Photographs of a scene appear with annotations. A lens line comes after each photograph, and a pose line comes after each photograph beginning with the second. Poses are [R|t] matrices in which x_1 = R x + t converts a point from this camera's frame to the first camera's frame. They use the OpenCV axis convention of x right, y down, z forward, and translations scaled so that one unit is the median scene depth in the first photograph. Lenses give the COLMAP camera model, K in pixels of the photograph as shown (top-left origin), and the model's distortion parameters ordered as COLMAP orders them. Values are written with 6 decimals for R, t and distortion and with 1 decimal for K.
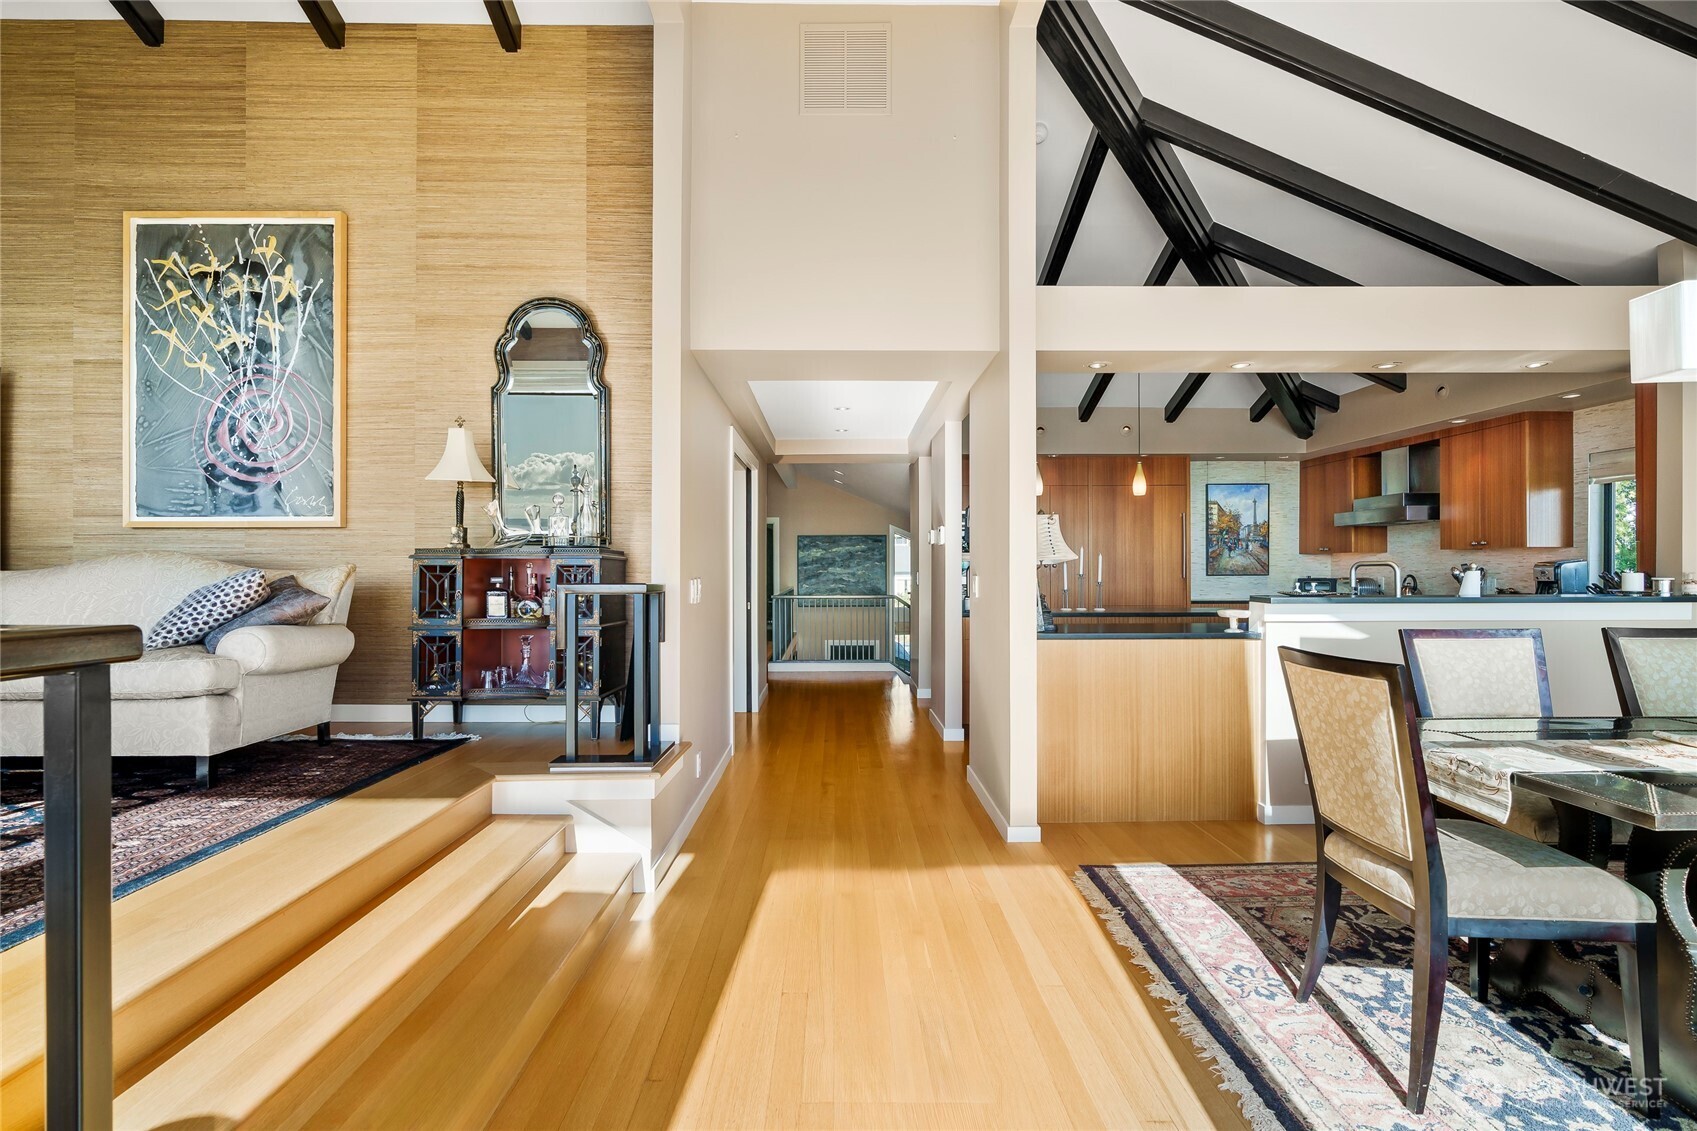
lens RADIAL K [[801.5, 0, 849.4], [0, 801.5, 565.0], [0, 0, 1]] dist [-0.001377, -0.000051]
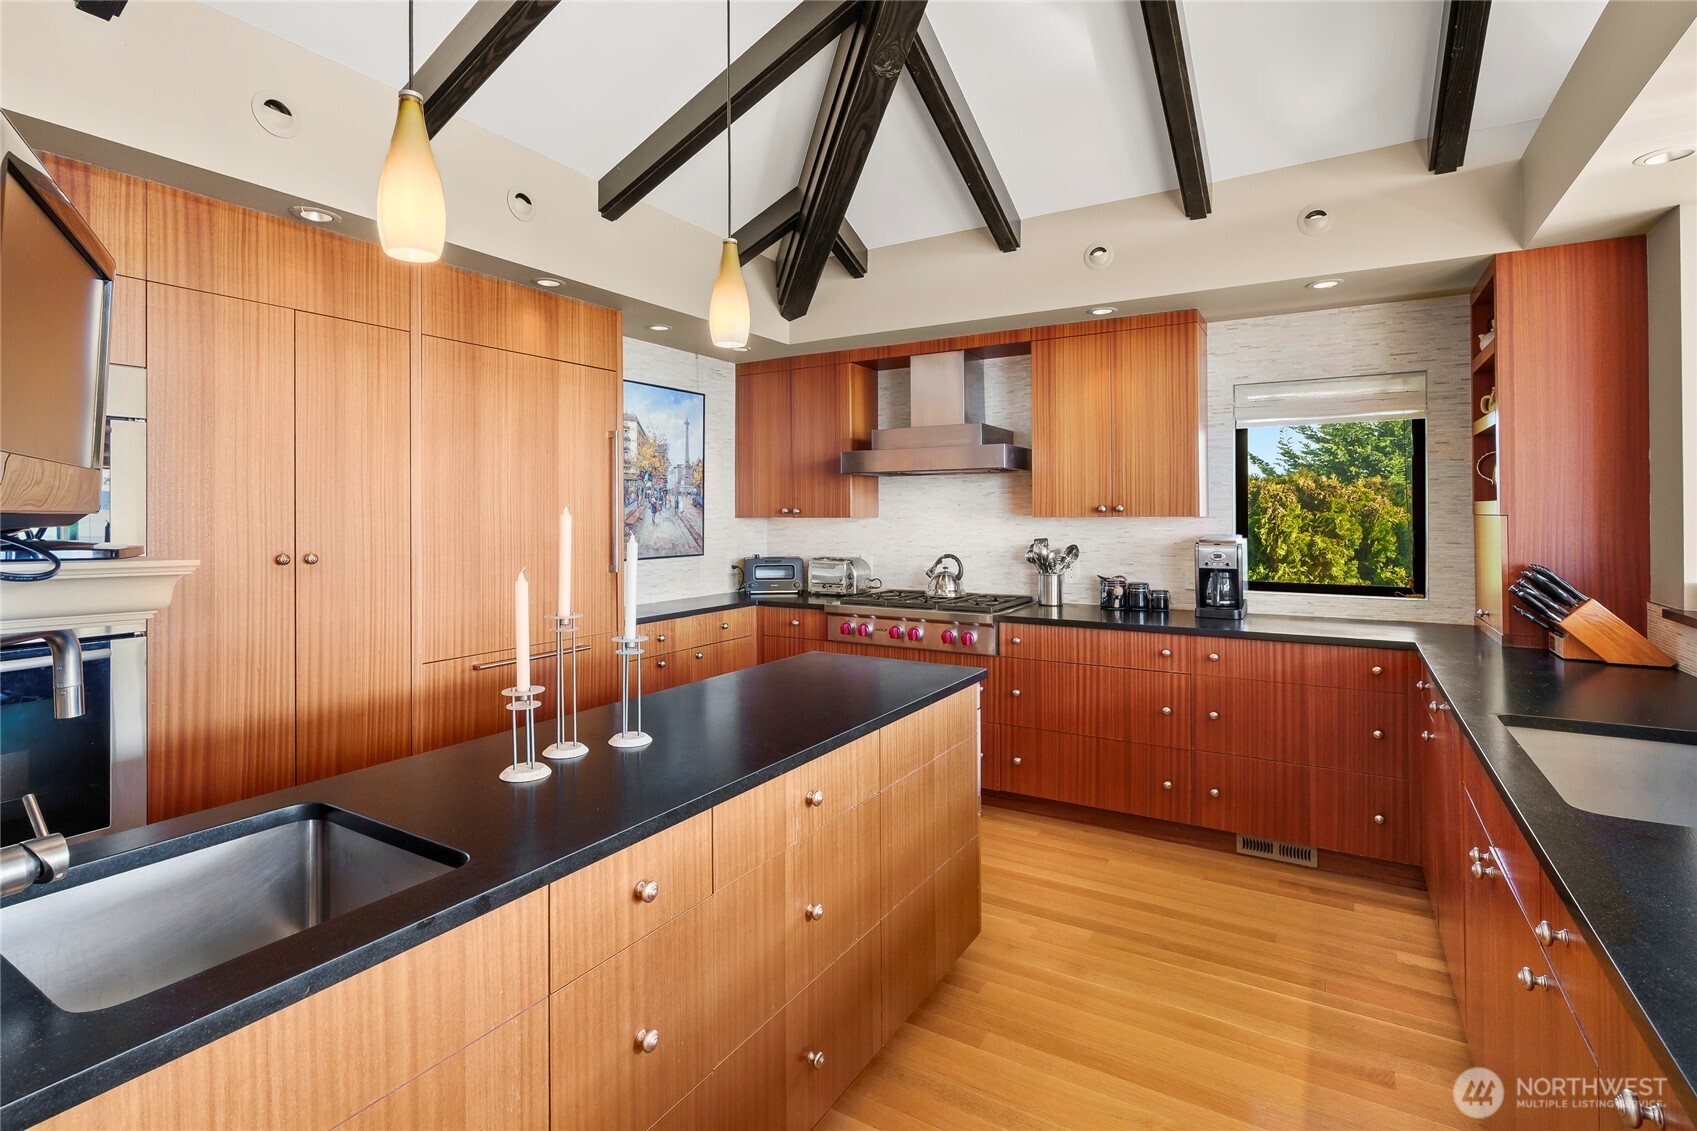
lens RADIAL K [[801.5, 0, 830.9], [0, 801.5, 510.6], [0, 0, 1]] dist [-0.001377, -0.000051]
pose [[0.533315, 0.004809, 0.845903, 0.090629], [-0.001237, 0.999987, -0.004905, -0.016338], [-0.845916, 0.001570, 0.533314, 0.620399]]
